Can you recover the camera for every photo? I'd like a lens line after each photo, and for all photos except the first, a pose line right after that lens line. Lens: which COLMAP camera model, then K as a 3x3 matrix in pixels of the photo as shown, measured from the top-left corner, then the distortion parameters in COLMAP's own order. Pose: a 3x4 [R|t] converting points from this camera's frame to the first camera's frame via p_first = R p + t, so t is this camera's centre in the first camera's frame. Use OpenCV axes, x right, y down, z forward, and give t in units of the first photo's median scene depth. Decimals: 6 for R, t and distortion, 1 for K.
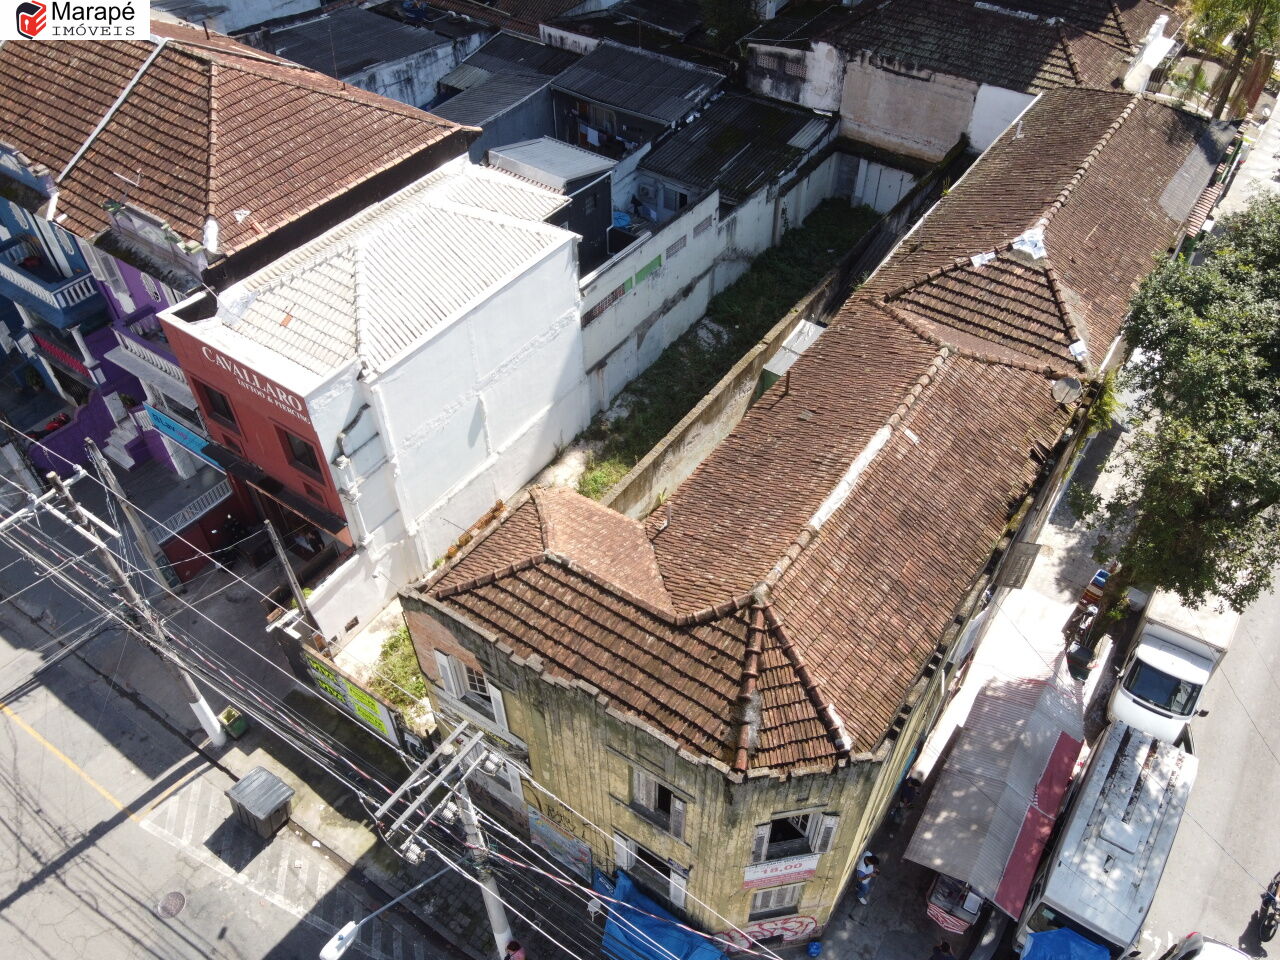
lens RADIAL K [[979.8, 0, 648.1], [0, 979.8, 478.9], [0, 0, 1]] dist [-0.000589, 0.020486]
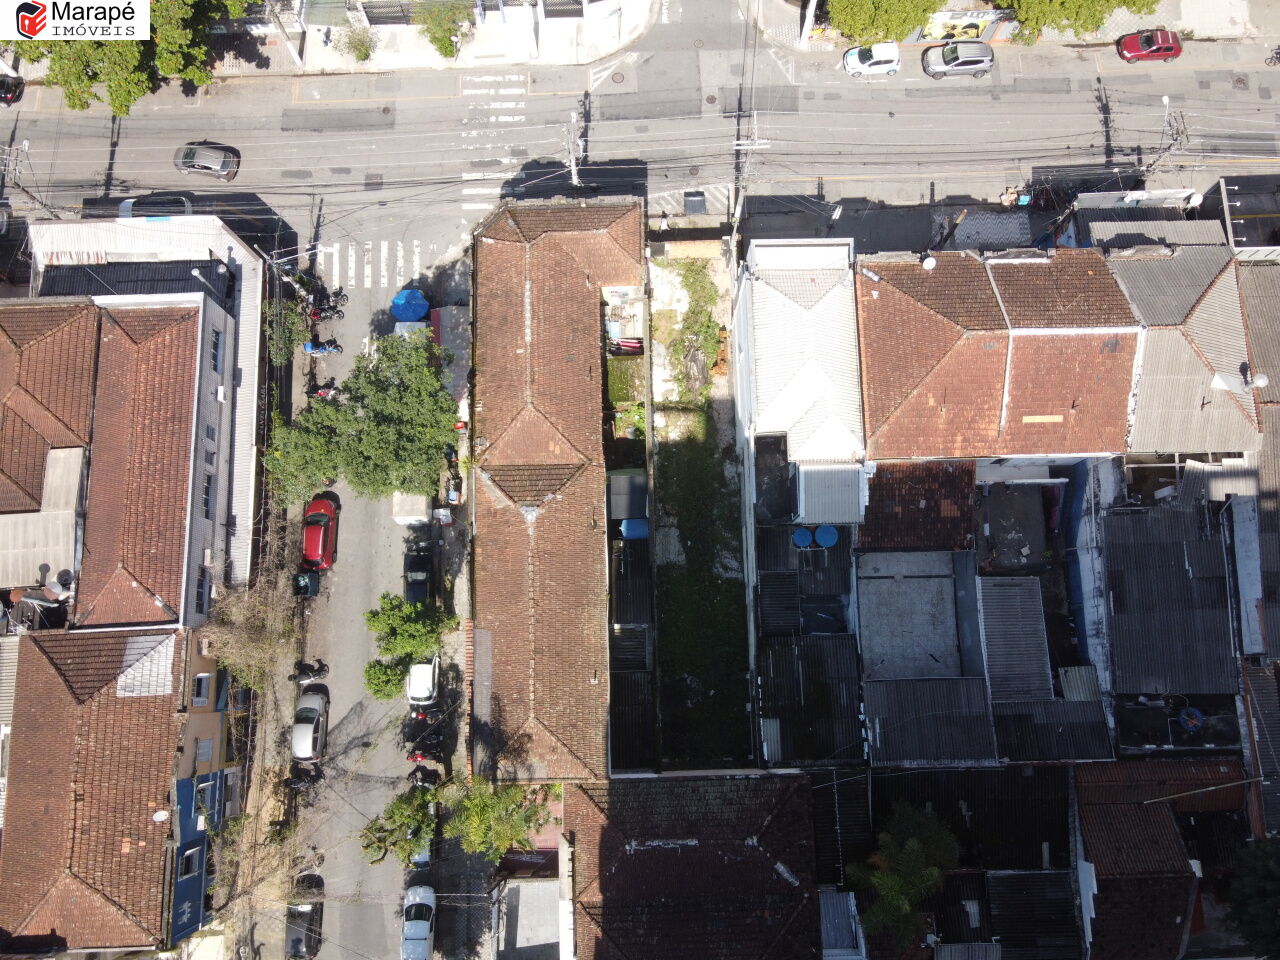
lens RADIAL K [[979.8, 0, 640.8], [0, 979.8, 476.5], [0, 0, 1]] dist [-0.000589, 0.020486]
pose [[-0.804984, 0.579359, -0.127843, 0.422076], [-0.435059, -0.429914, 0.791137, -1.807225], [0.403390, 0.692472, 0.598129, -0.089943]]
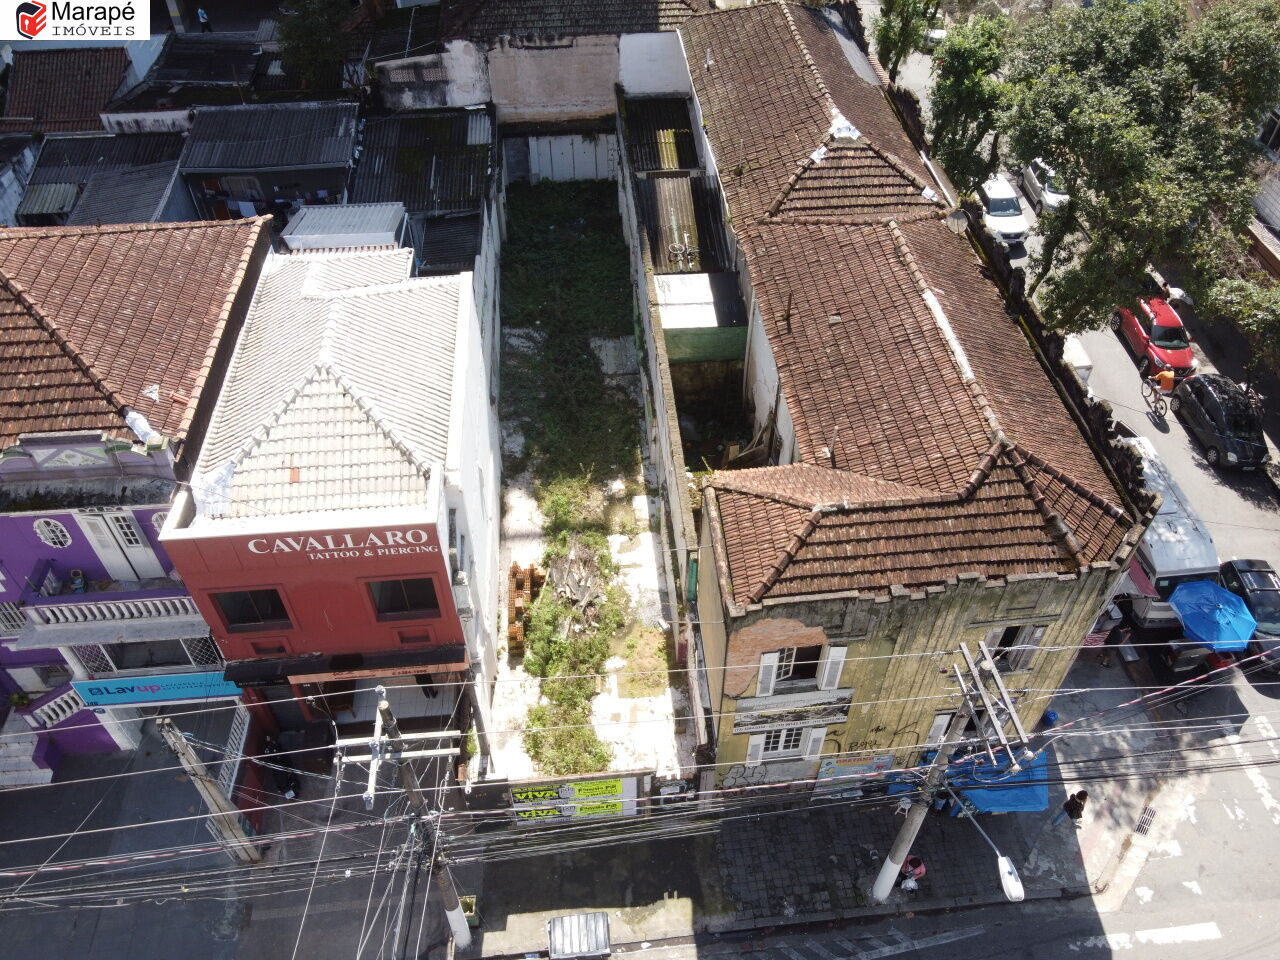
lens RADIAL K [[979.8, 0, 644.0], [0, 979.8, 477.0], [0, 0, 1]] dist [-0.000589, 0.020486]
pose [[0.765764, -0.458714, 0.450763, -0.519911], [0.460224, 0.880436, 0.114130, -0.118083], [-0.449221, 0.120056, 0.885317, 0.115711]]
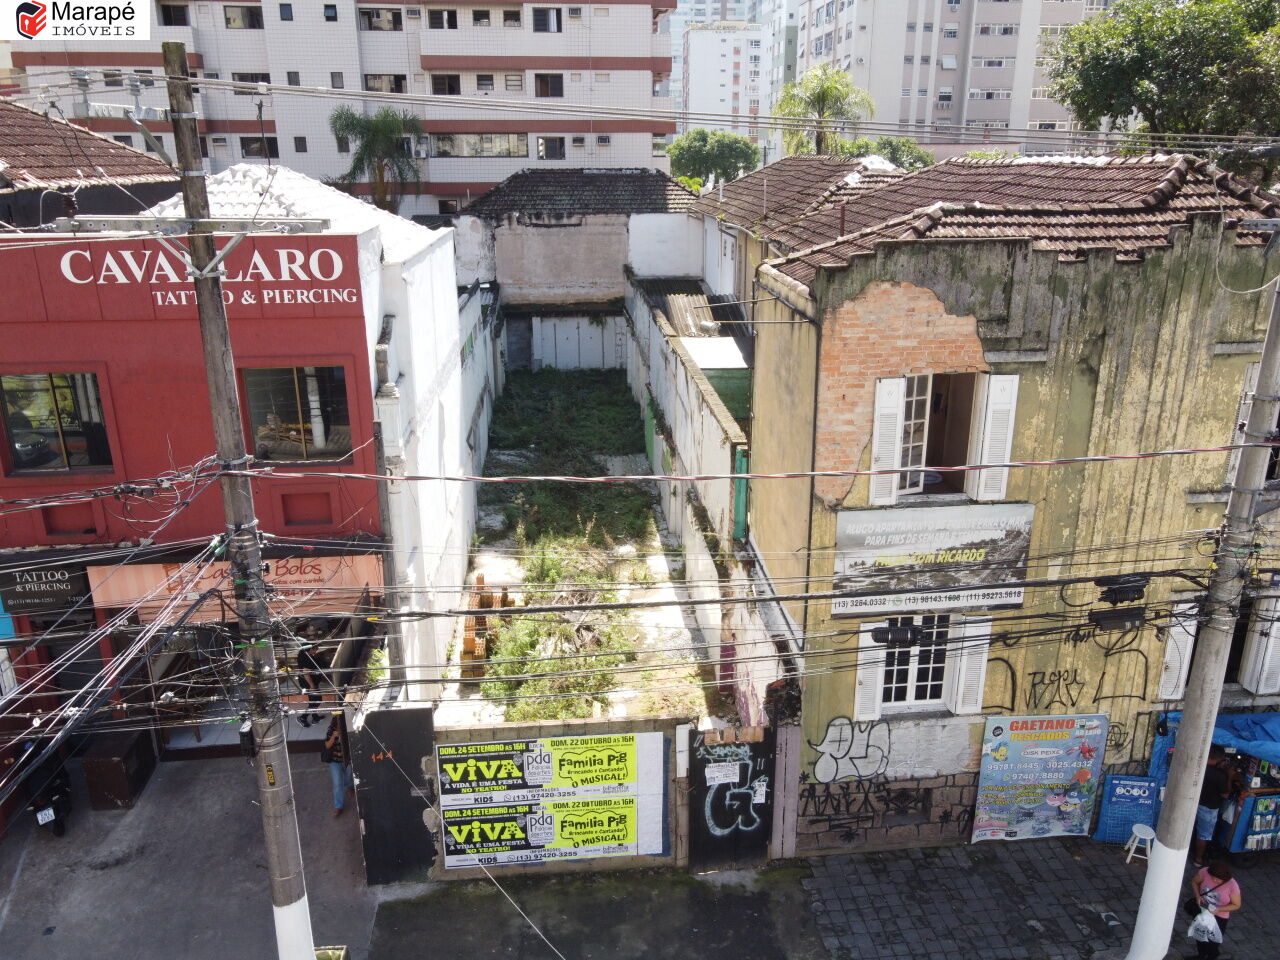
lens RADIAL K [[979.8, 0, 643.3], [0, 979.8, 480.3], [0, 0, 1]] dist [-0.000589, 0.020486]
pose [[0.766085, -0.202671, 0.609949, -0.535953], [0.463086, 0.832133, -0.305131, 0.260065], [-0.445718, 0.516216, 0.731339, 0.509817]]
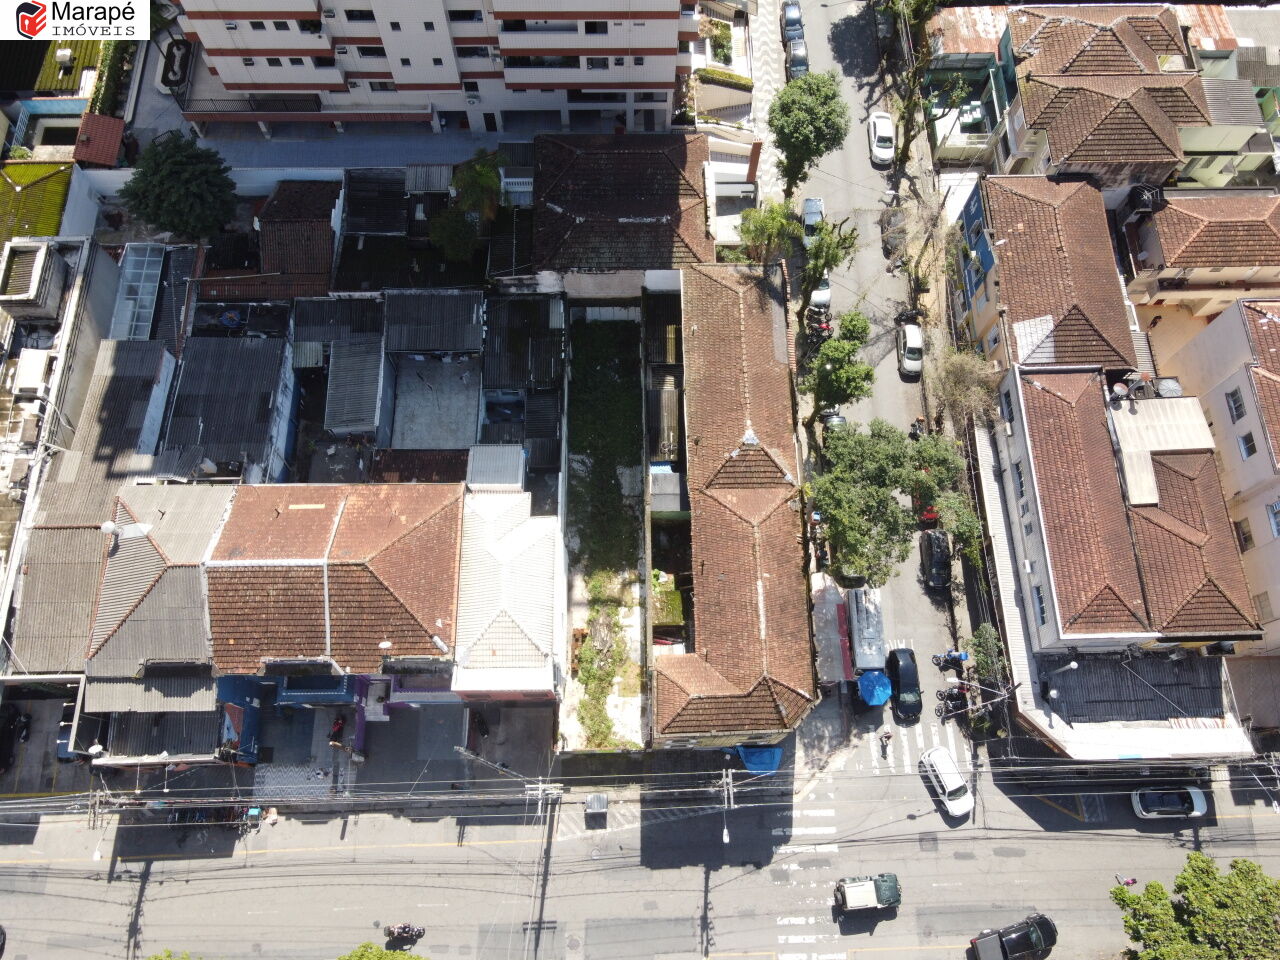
lens RADIAL K [[979.8, 0, 642.3], [0, 979.8, 475.2], [0, 0, 1]] dist [-0.000589, 0.020486]
pose [[0.810833, -0.543667, 0.216737, -0.359390], [0.410174, 0.792009, 0.452194, -1.317388], [-0.417501, -0.277754, 0.865185, -0.902802]]
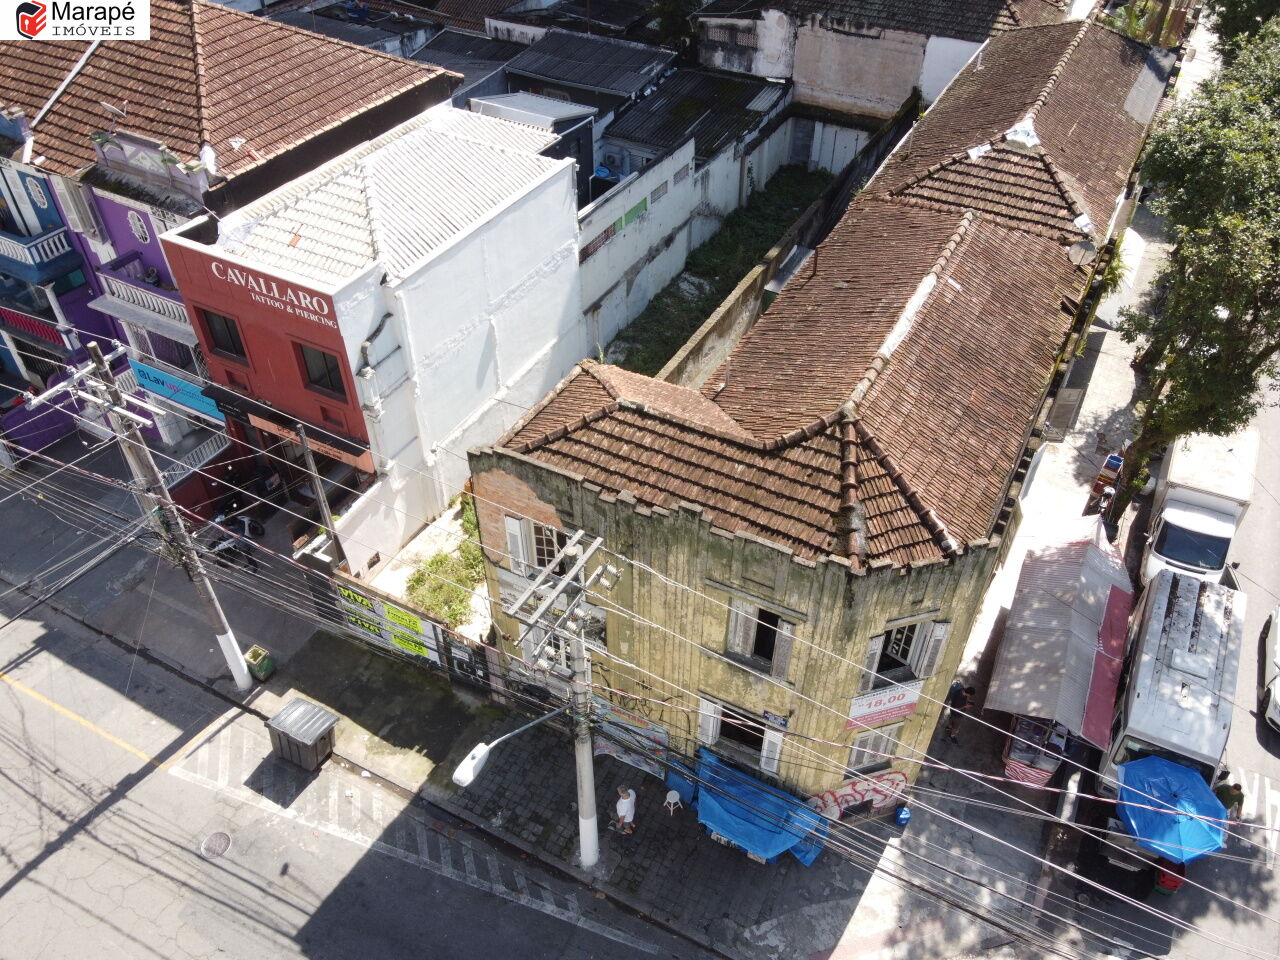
lens RADIAL K [[979.8, 0, 647.6], [0, 979.8, 478.2], [0, 0, 1]] dist [-0.000589, 0.020486]
pose [[0.993619, -0.070881, 0.087731, -0.123805], [0.076631, 0.995003, -0.064008, 0.161059], [-0.082756, 0.070323, 0.994086, 0.023308]]
